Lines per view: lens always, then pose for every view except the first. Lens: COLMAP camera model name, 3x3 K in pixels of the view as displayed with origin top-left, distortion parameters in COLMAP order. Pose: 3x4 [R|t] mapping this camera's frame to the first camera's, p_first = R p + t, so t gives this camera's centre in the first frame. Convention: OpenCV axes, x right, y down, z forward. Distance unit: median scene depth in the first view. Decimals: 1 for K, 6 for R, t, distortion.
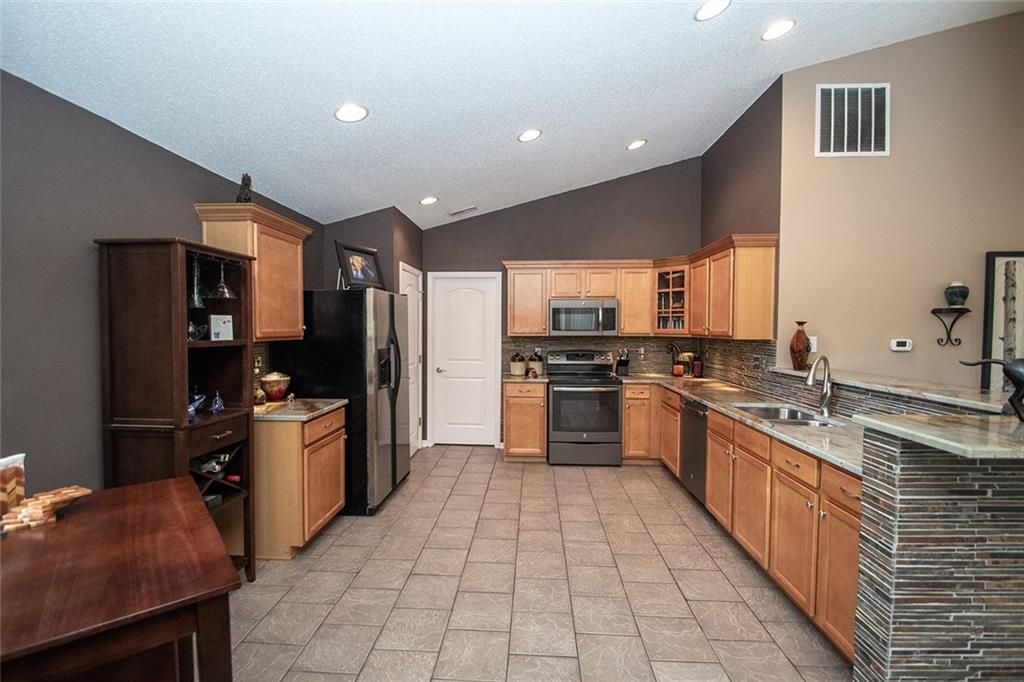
lens RADIAL K [[448.3, 0, 508.5], [0, 448.3, 341.3], [0, 0, 1]] dist [0.006378, -0.011408]
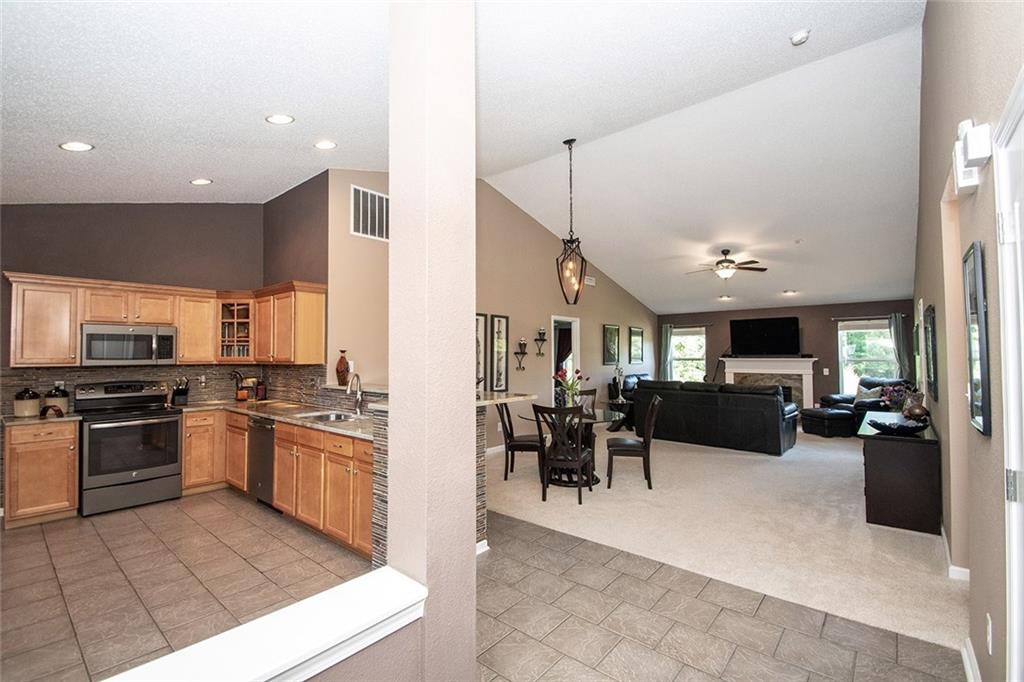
lens RADIAL K [[448.3, 0, 506.9], [0, 448.3, 339.8], [0, 0, 1]] dist [0.006378, -0.011408]
pose [[0.604236, 0.021794, 0.796508, -0.139750], [0.031325, 0.998203, -0.051077, 0.010141], [-0.796190, 0.055813, 0.602467, -0.229963]]
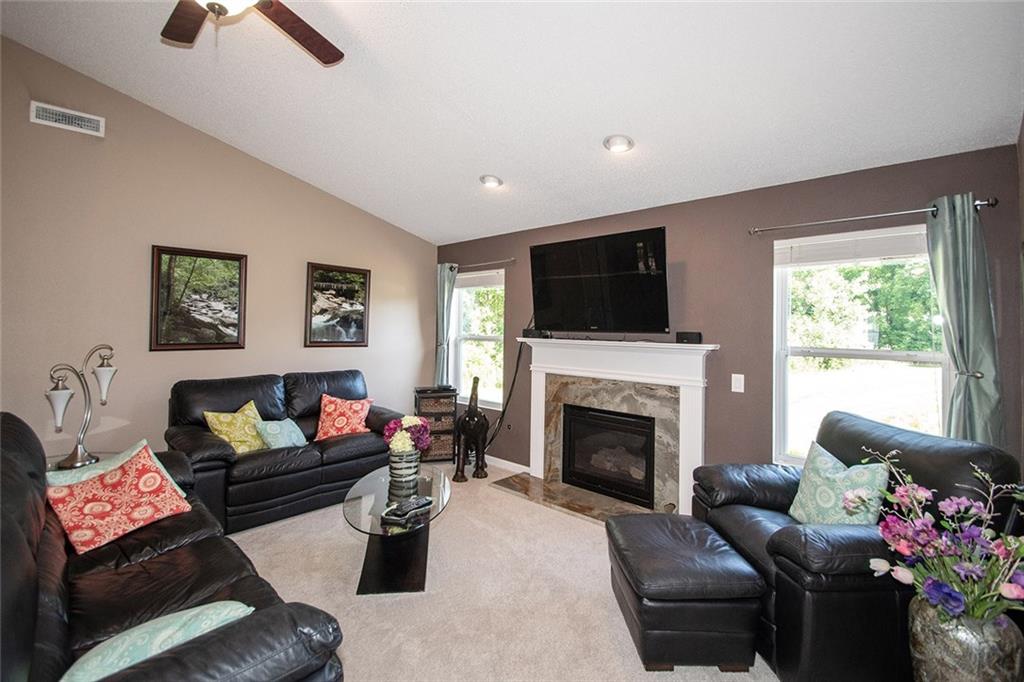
lens RADIAL K [[448.3, 0, 515.1], [0, 448.3, 320.5], [0, 0, 1]] dist [0.006378, -0.011408]
pose [[0.641532, 0.016685, 0.766915, 2.087894], [0.012872, 0.999389, -0.032510, 0.015576], [-0.766988, 0.030728, 0.640925, -0.371449]]
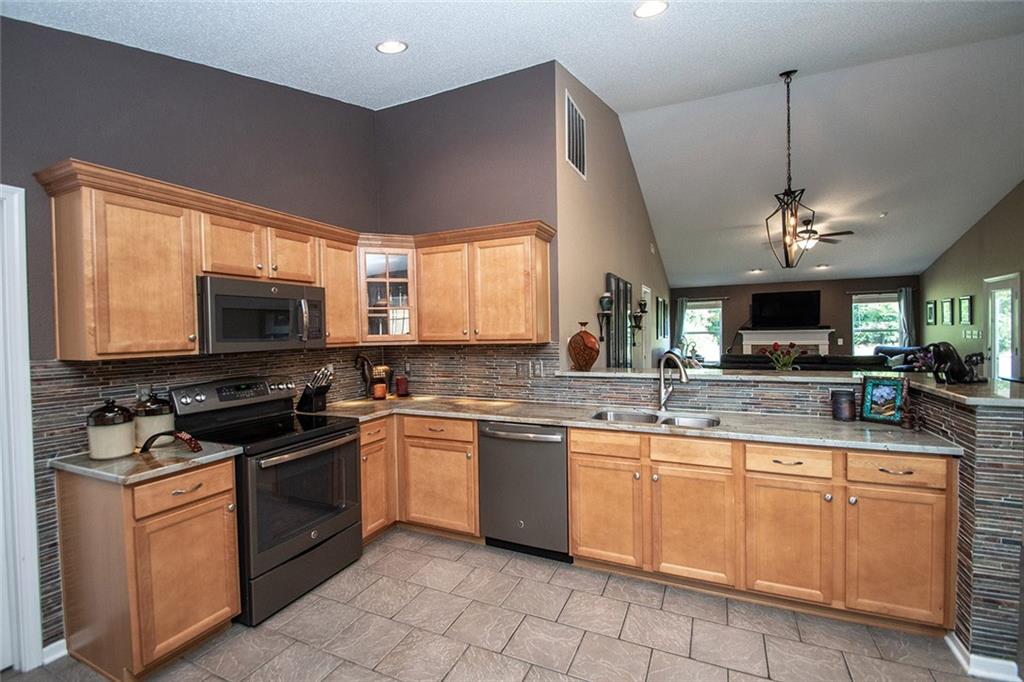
lens RADIAL K [[448.3, 0, 507.3], [0, 448.3, 340.3], [0, 0, 1]] dist [0.006378, -0.011408]
pose [[0.372889, -0.028281, 0.927445, -0.321052], [0.049462, 0.998720, 0.010568, -0.022435], [-0.926557, 0.041933, 0.373811, 0.766939]]
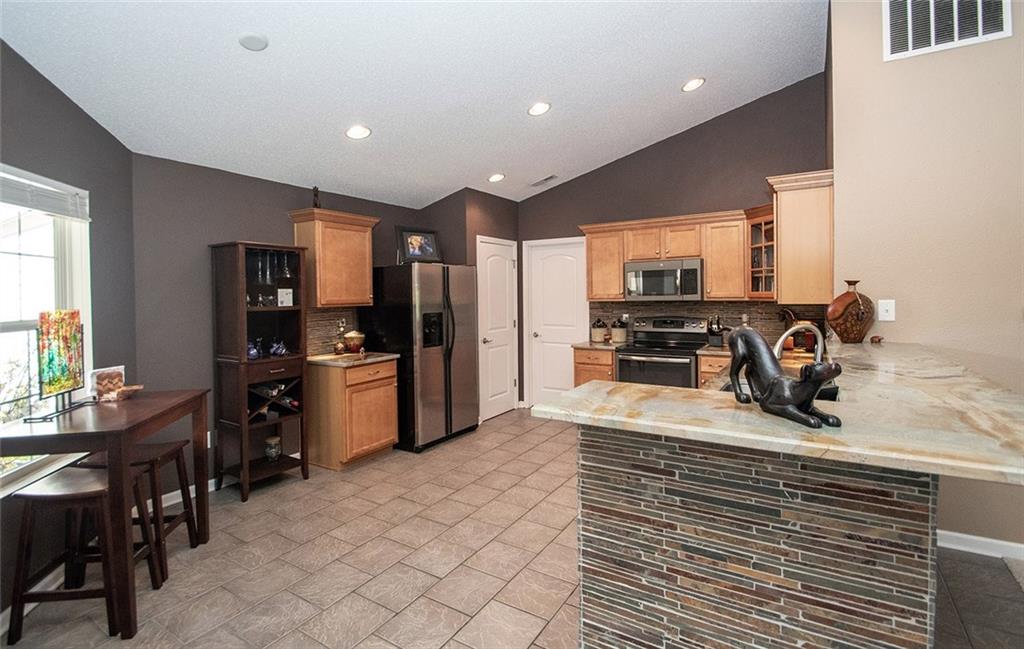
lens RADIAL K [[480.7, 0, 507.6], [0, 480.7, 300.9], [0, 0, 1]] dist [-0.002094, -0.001716]
pose [[0.874808, -0.007449, -0.484412, 0.520666], [0.000756, 0.999902, -0.014011, 0.002147], [0.484468, 0.011891, 0.874728, -0.006931]]
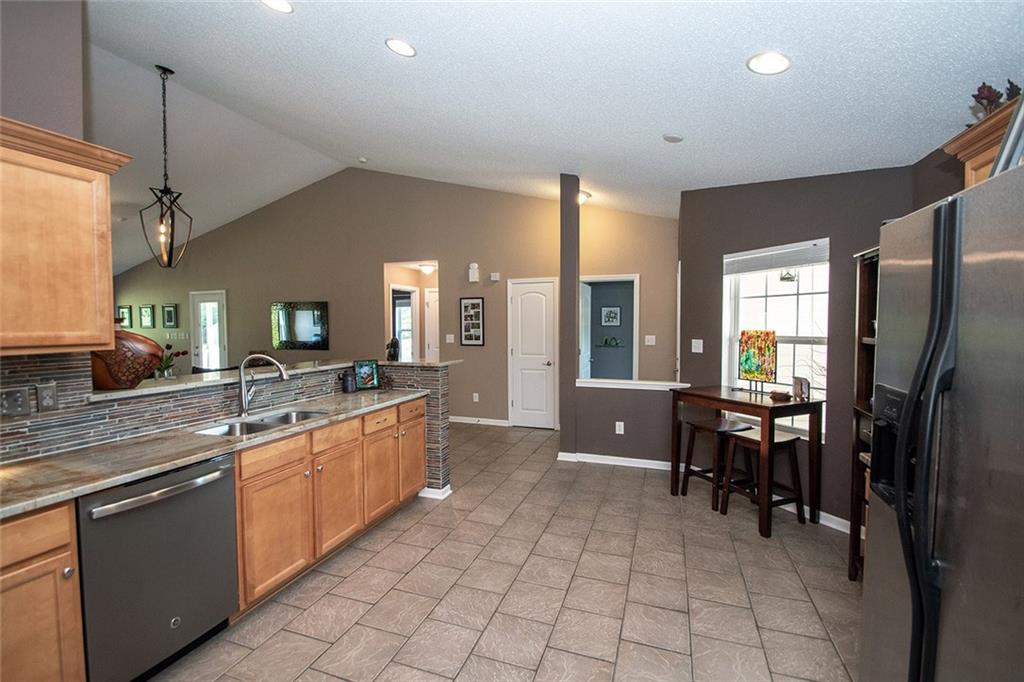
lens RADIAL K [[448.3, 0, 504.4], [0, 448.3, 341.3], [0, 0, 1]] dist [0.006378, -0.011408]
pose [[-0.957754, -0.009633, 0.287429, -0.094101], [0.010935, 0.997496, 0.069866, -0.048490], [-0.287382, 0.070057, -0.955251, 1.438048]]
